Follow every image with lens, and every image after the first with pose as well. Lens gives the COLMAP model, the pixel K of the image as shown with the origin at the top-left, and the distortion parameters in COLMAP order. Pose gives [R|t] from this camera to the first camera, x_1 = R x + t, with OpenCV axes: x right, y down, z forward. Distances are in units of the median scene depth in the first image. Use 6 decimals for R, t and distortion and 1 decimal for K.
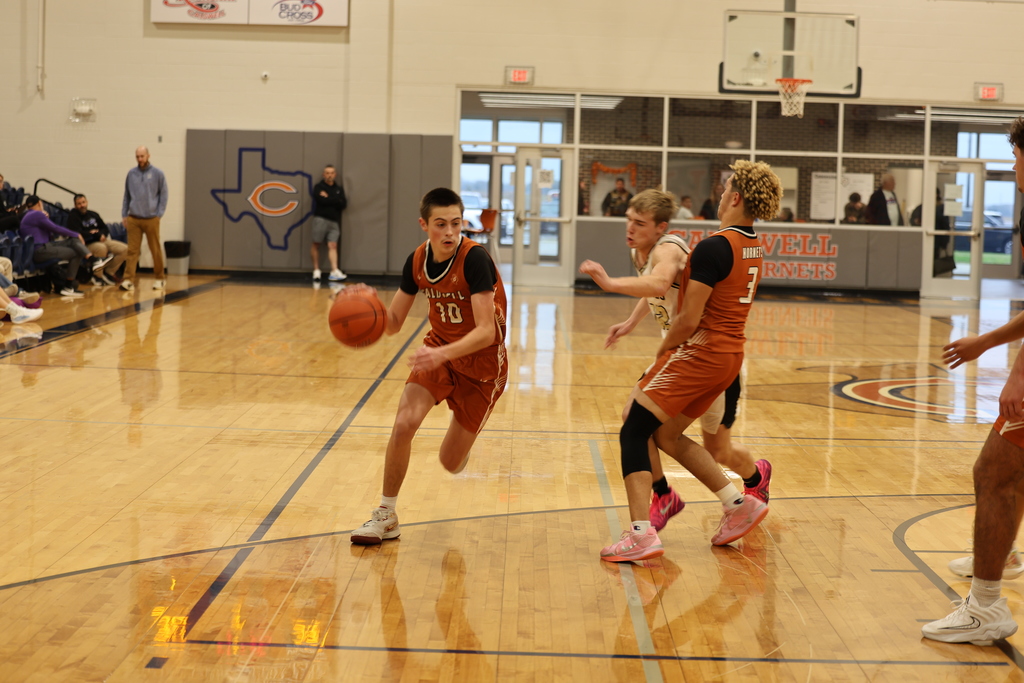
lens RADIAL K [[2118.1, 0, 538.0], [0, 2118.1, 358.8], [0, 0, 1]] dist [-0.175658, 0.000000]
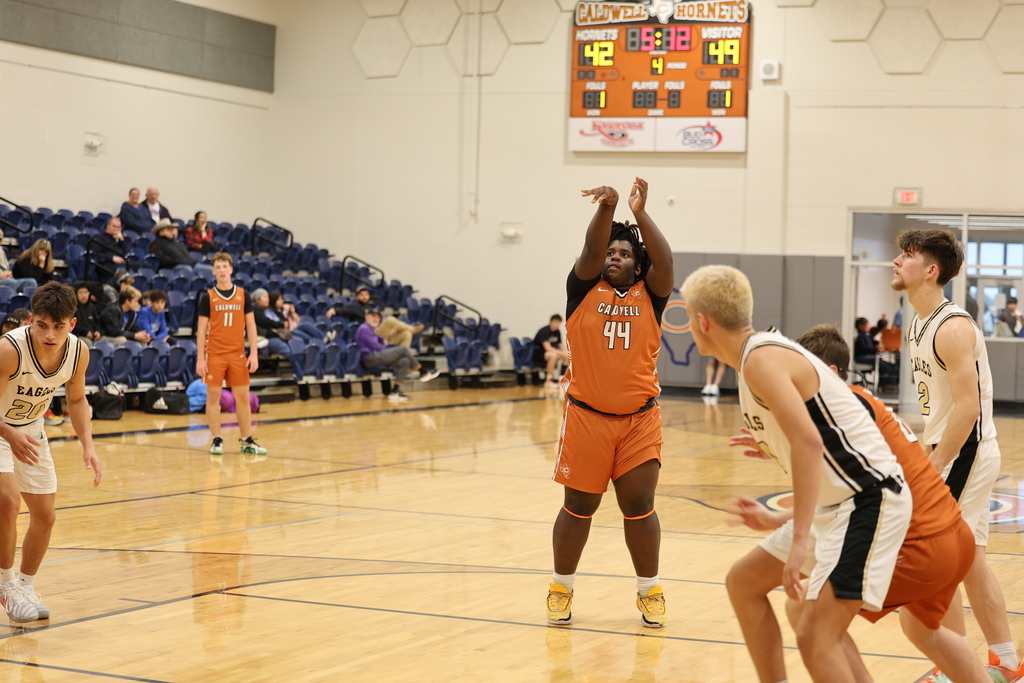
lens RADIAL K [[2118.1, 0, 515.9], [0, 2118.1, 334.1], [0, 0, 1]] dist [-0.175658, 0.000000]
pose [[0.918594, 0.007981, -0.395121, 0.218573], [-0.037430, 0.997059, -0.066880, 0.006379], [0.393425, 0.076225, 0.916191, 0.003645]]
